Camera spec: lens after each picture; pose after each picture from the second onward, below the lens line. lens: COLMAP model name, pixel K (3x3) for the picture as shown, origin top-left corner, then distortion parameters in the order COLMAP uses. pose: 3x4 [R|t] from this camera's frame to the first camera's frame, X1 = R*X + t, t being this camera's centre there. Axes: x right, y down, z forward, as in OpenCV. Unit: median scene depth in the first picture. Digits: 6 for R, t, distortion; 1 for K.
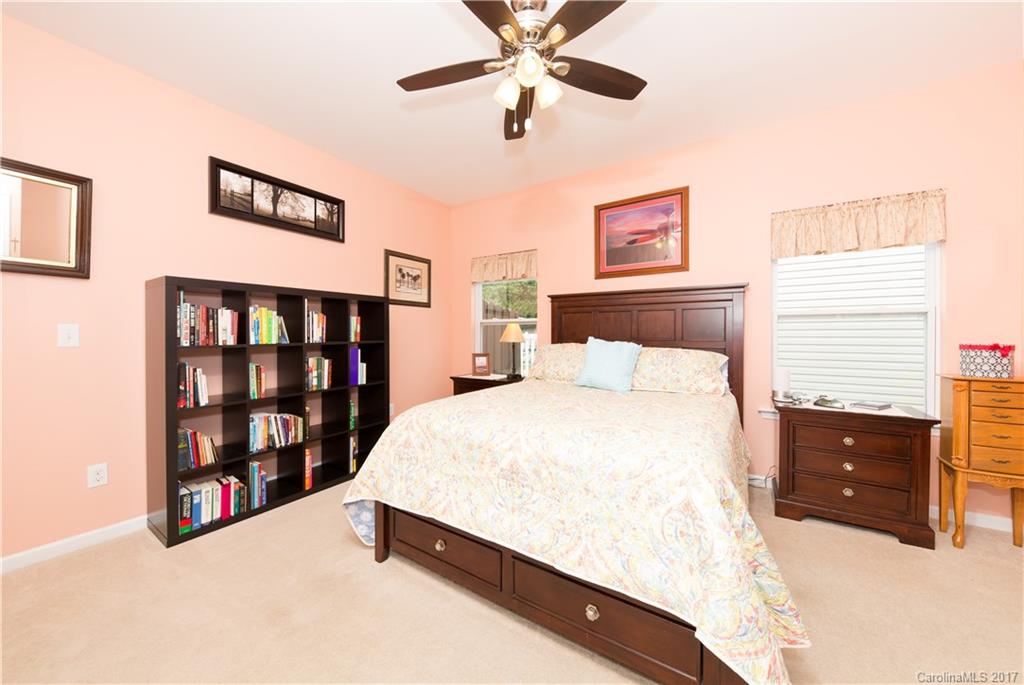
lens RADIAL K [[357.8, 0, 505.4], [0, 357.8, 334.9], [0, 0, 1]] dist [-0.003572, -0.000701]
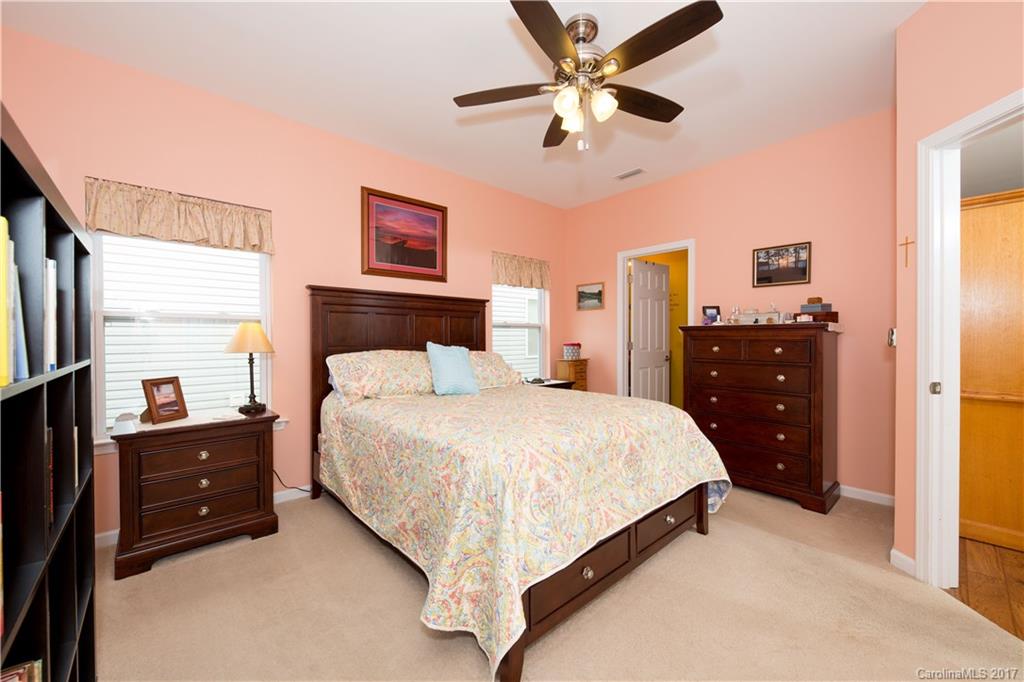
lens RADIAL K [[393.0, 0, 506.6], [0, 393.0, 340.8], [0, 0, 1]] dist [0.000486, -0.000018]
pose [[0.268208, -0.007641, 0.963331, -1.795233], [0.009161, 0.999944, 0.005381, -0.003647], [-0.963317, 0.007382, 0.268263, 1.402948]]
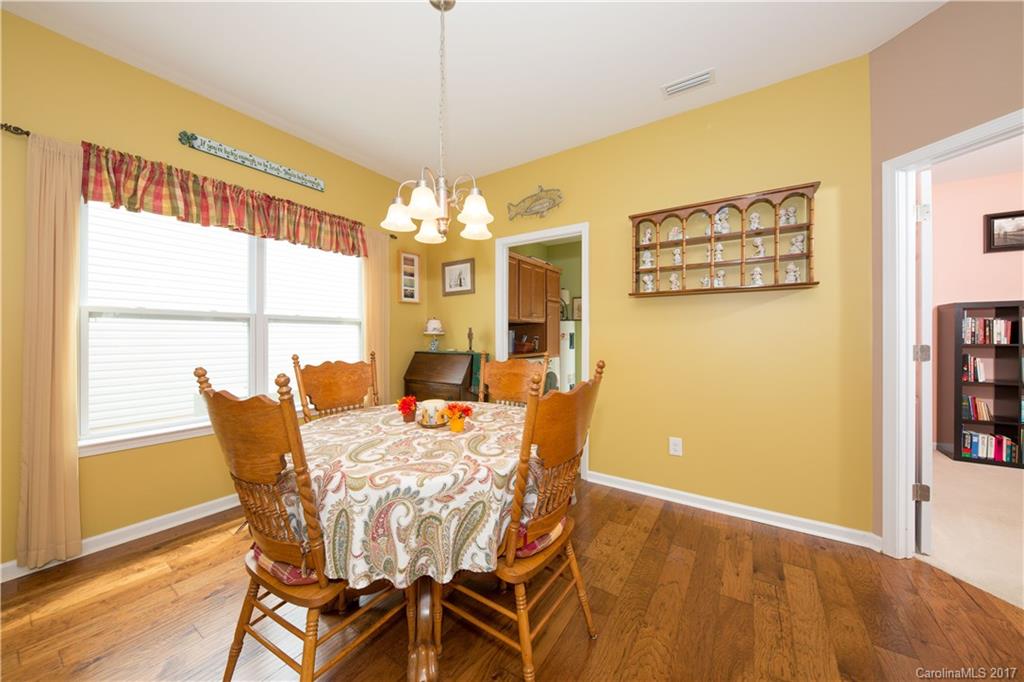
lens RADIAL K [[357.8, 0, 514.3], [0, 357.8, 337.1], [0, 0, 1]] dist [-0.003572, -0.000701]
pose [[-0.019714, 0.002036, -0.999804, 0.637786], [-0.002933, 0.999994, 0.002094, 0.001901], [0.999801, 0.002974, -0.019708, -0.864464]]
